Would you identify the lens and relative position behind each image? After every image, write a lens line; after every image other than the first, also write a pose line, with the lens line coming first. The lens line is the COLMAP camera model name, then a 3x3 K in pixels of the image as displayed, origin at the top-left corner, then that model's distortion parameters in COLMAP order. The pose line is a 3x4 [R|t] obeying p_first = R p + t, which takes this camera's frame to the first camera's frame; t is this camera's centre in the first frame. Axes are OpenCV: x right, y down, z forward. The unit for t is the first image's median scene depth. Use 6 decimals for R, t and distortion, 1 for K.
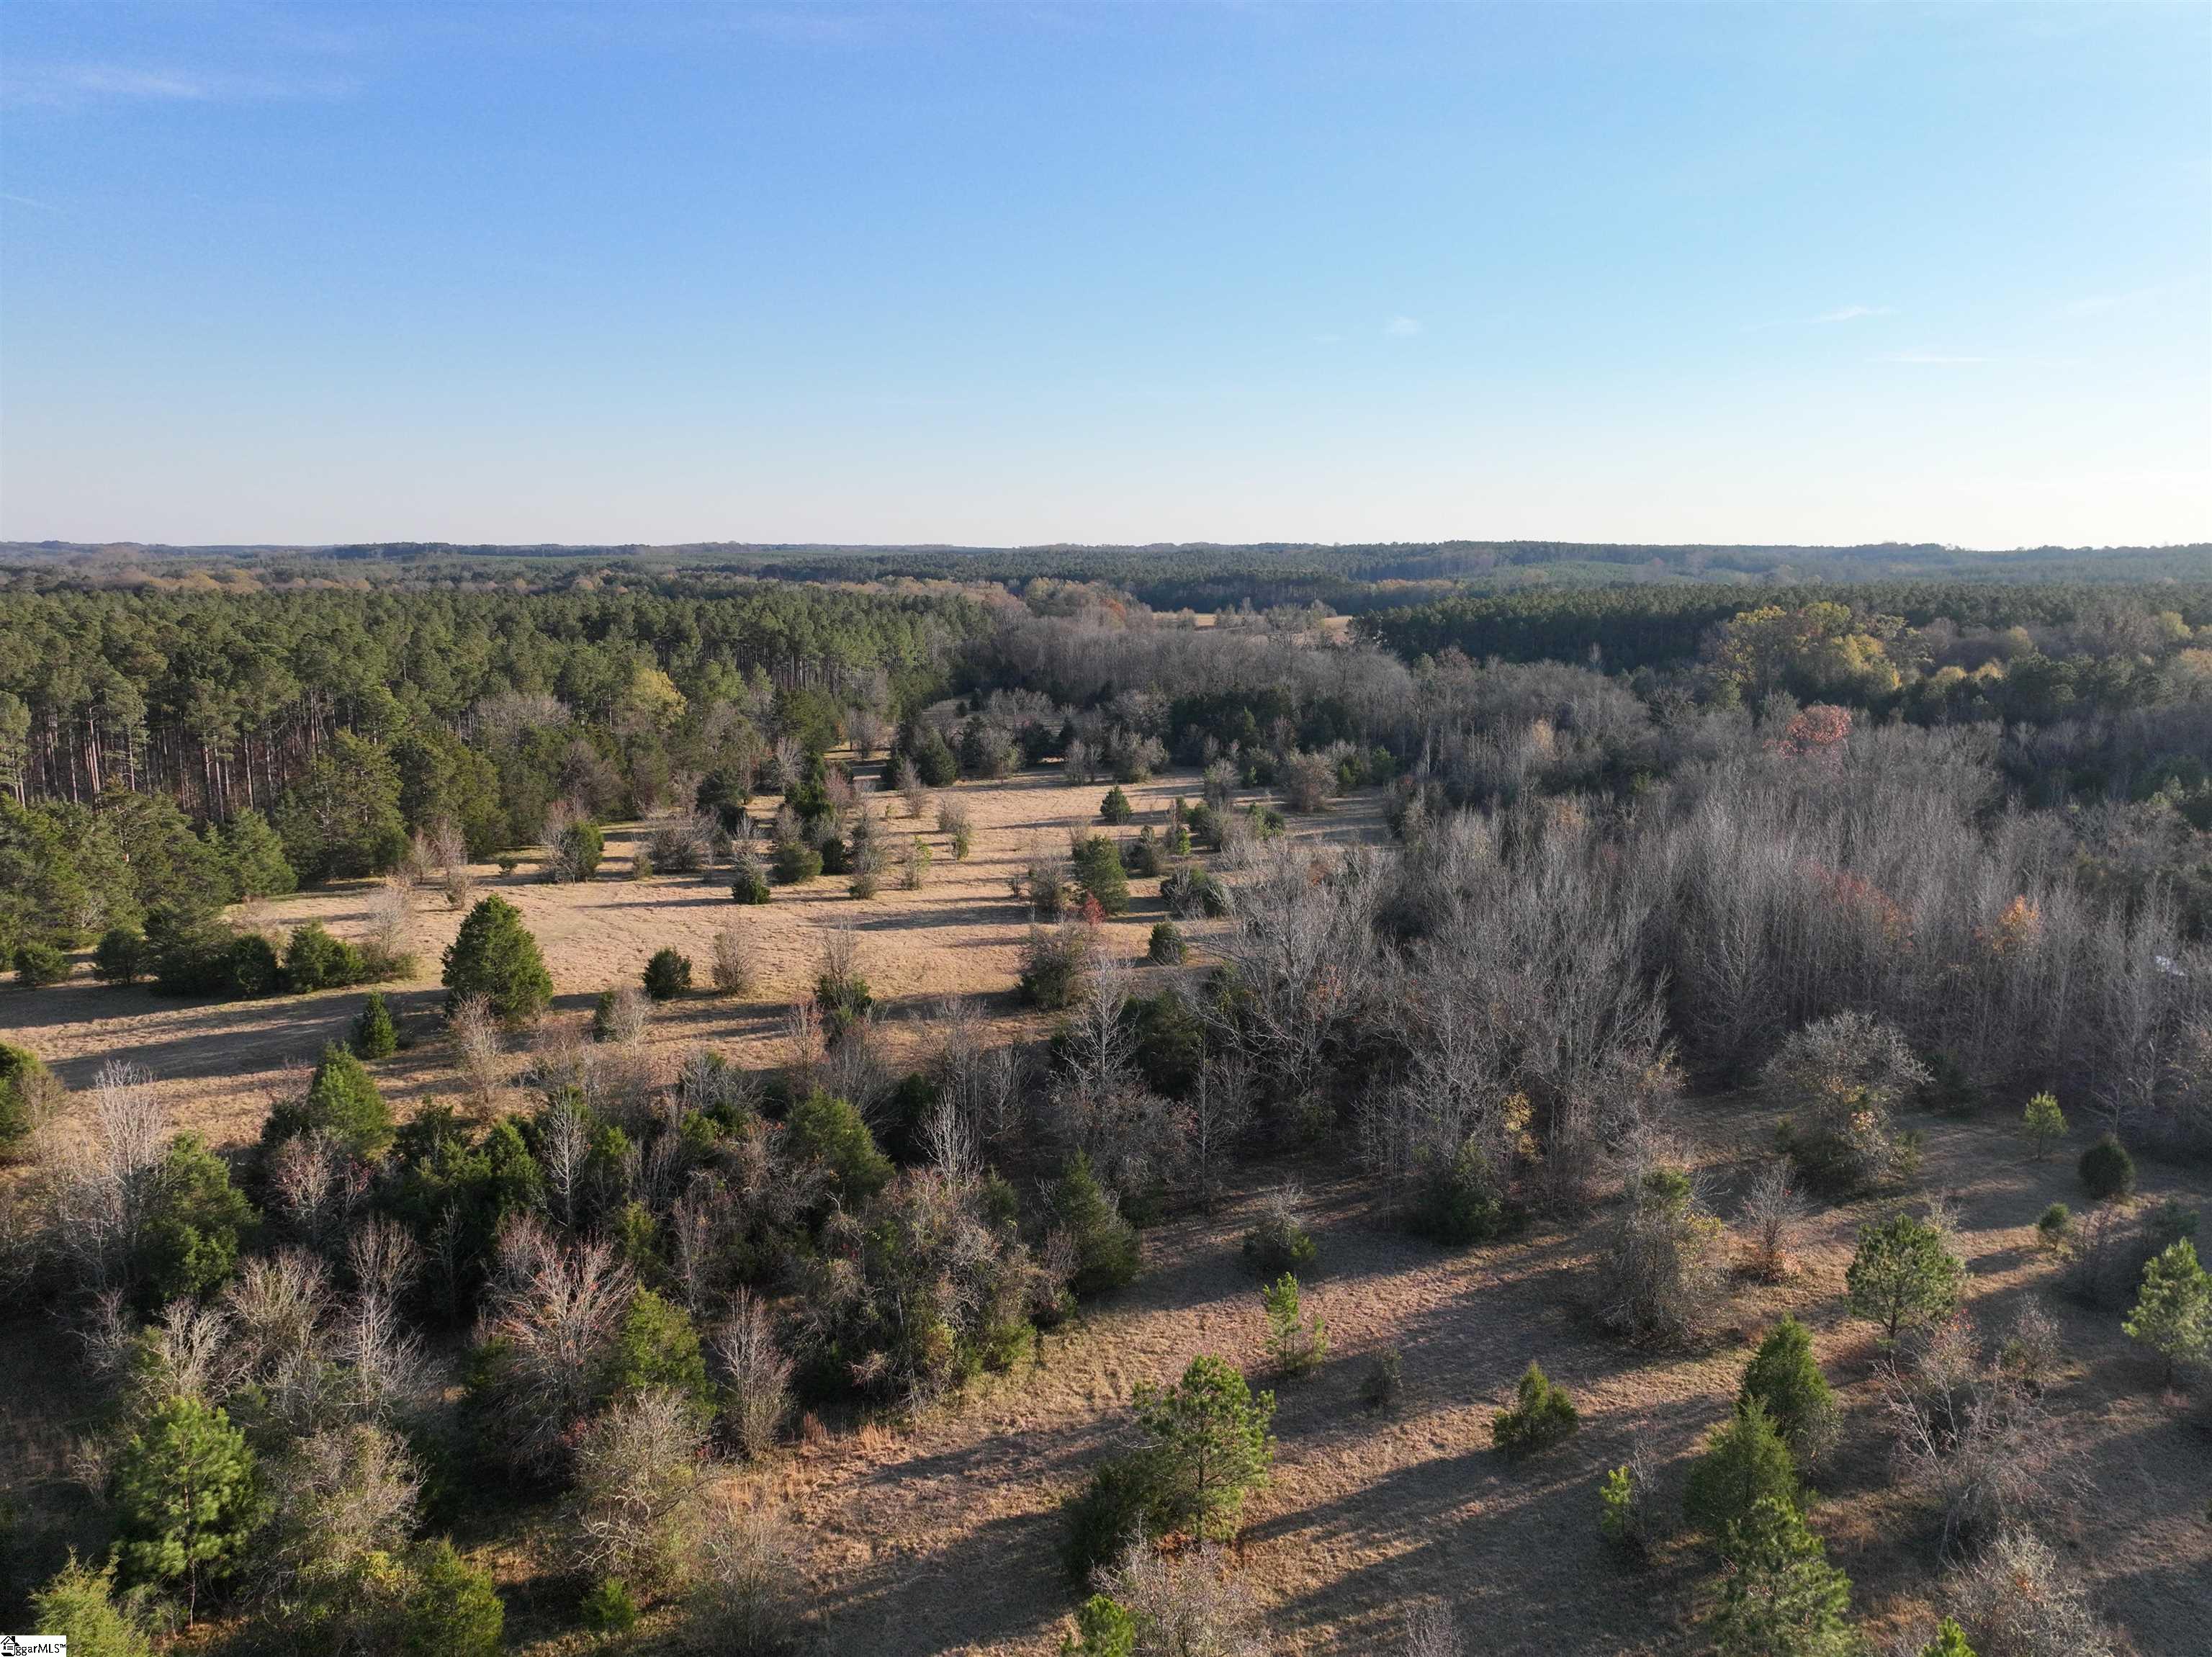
lens RADIAL K [[1606.3, 0, 1106.0], [0, 1606.3, 828.5], [0, 0, 1]] dist [0.004477, 0.011536]
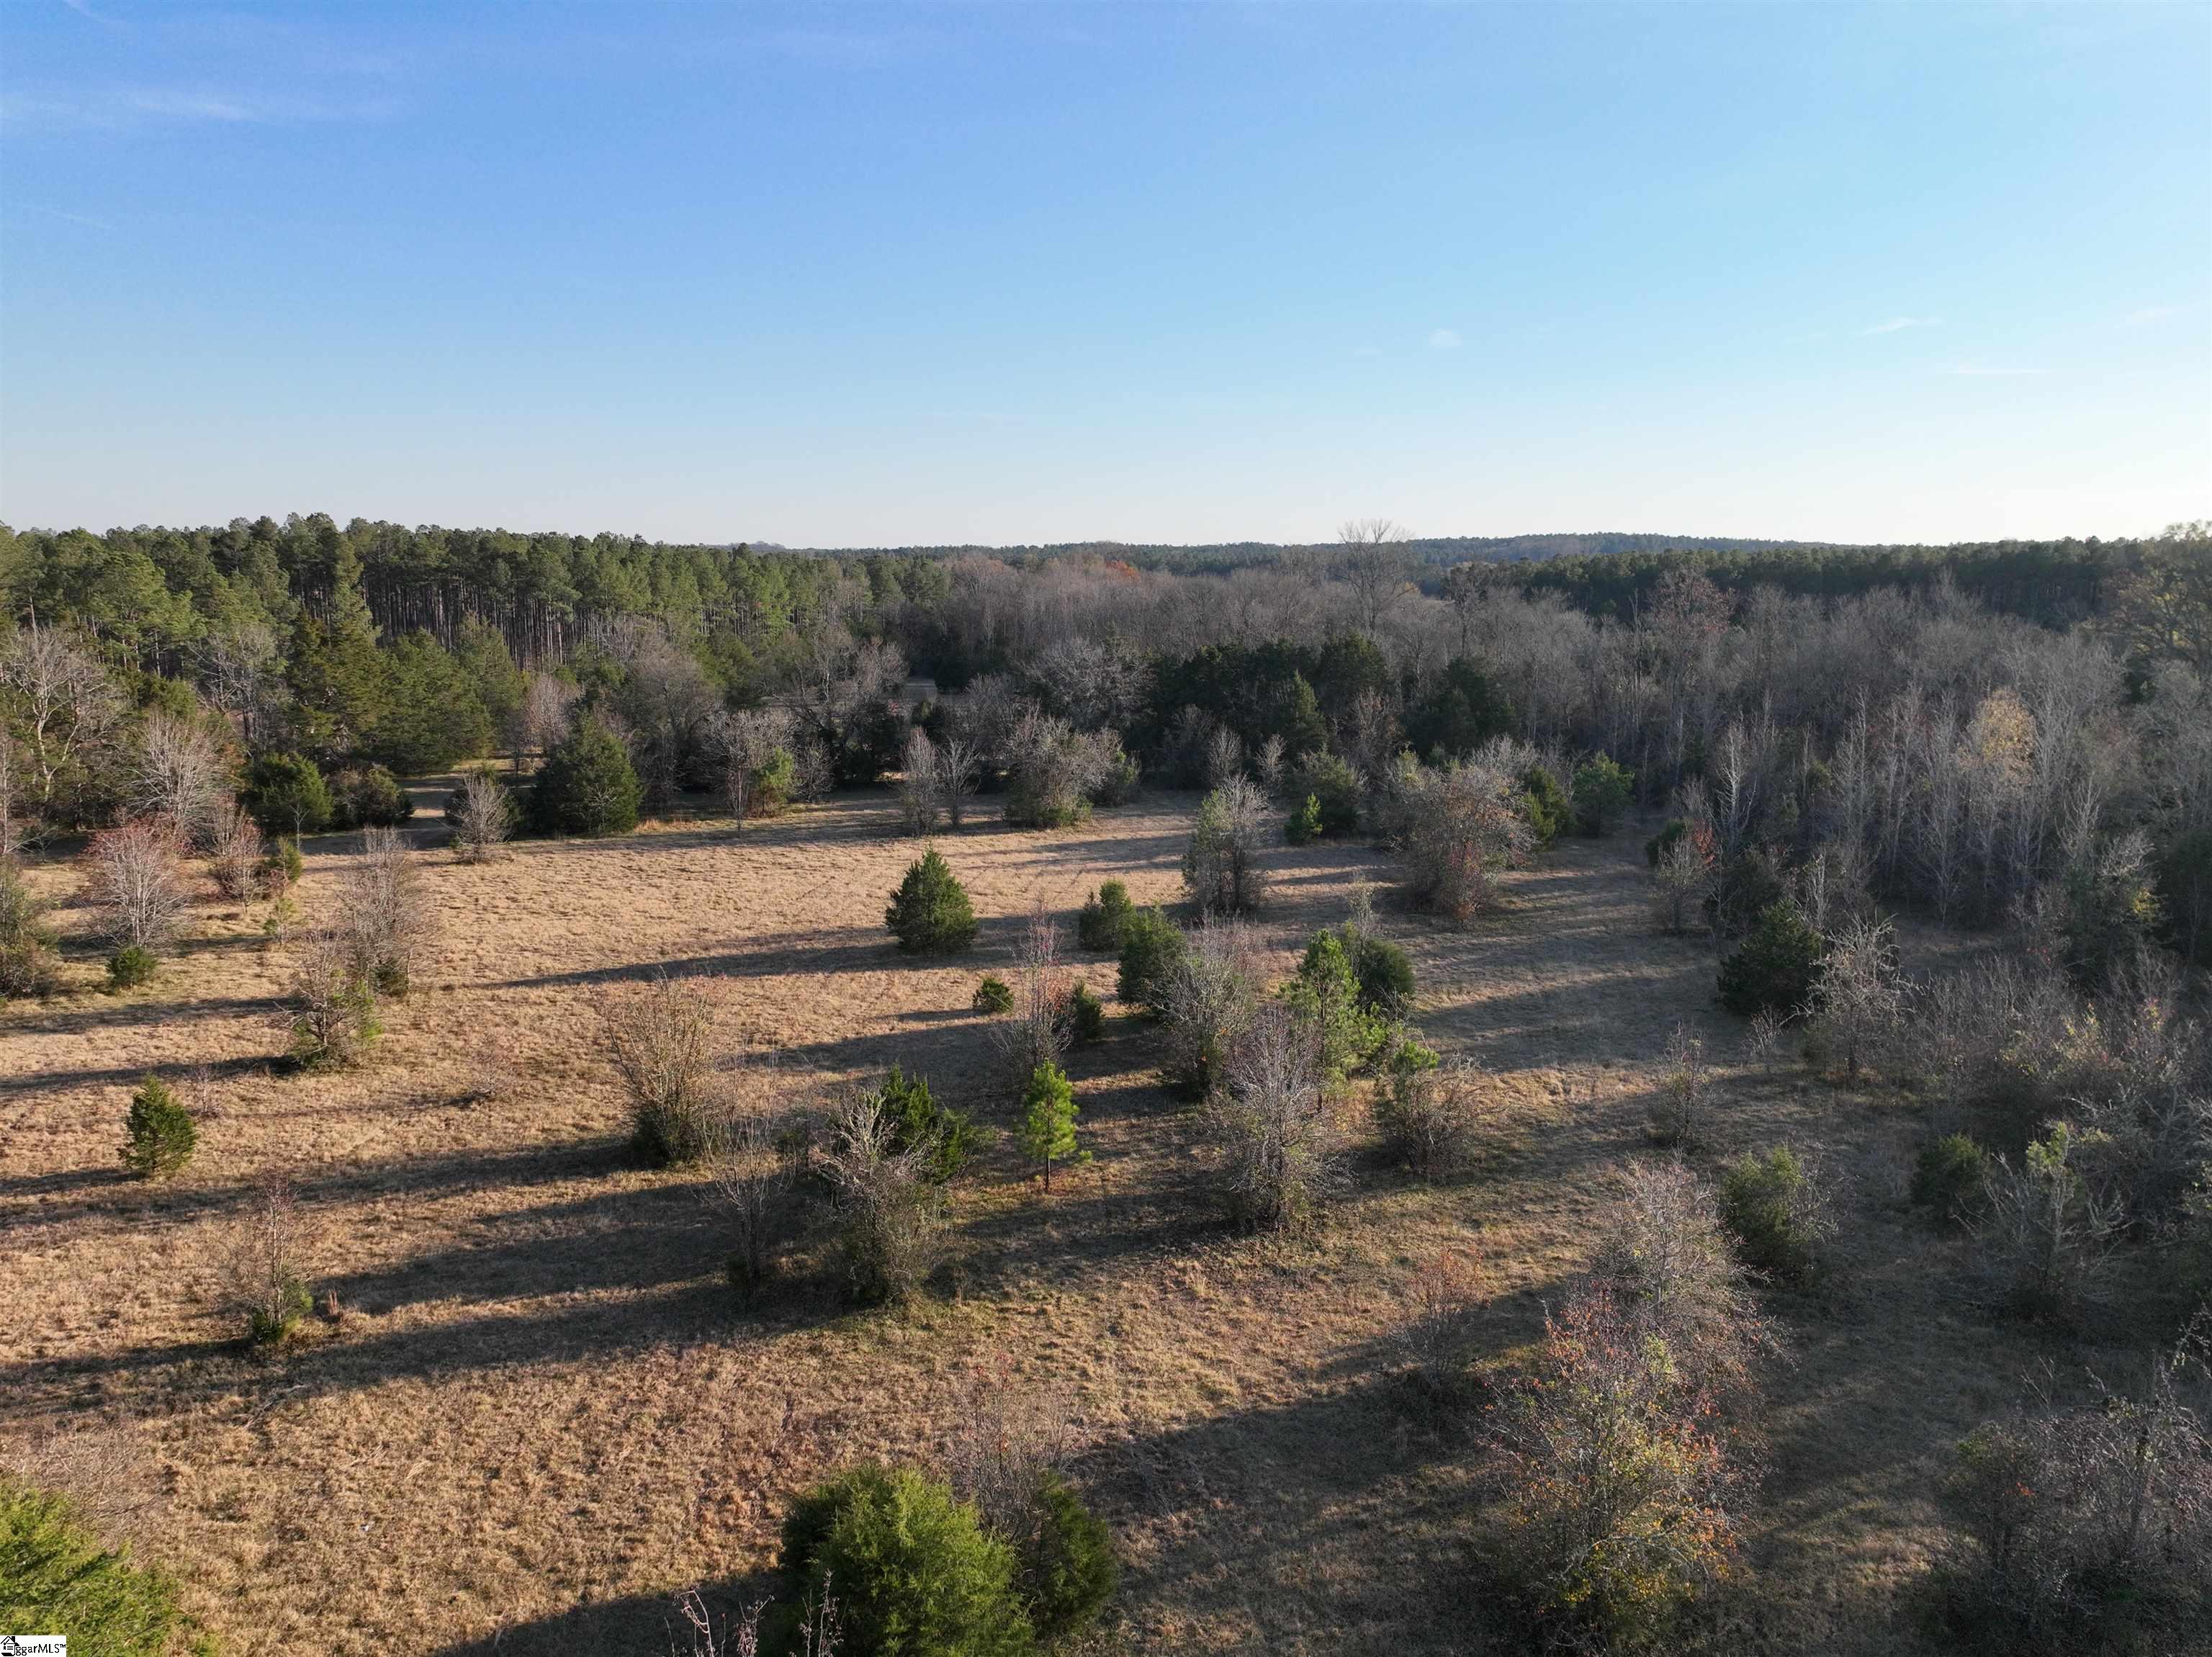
lens RADIAL K [[1556.9, 0, 1106.0], [0, 1556.9, 828.5], [0, 0, 1]] dist [-0.028789, 0.049193]
pose [[0.999337, 0.007676, -0.035593, 0.048867], [-0.007938, 0.999942, -0.007229, -0.025016], [0.035536, 0.007506, 0.999340, 0.557656]]
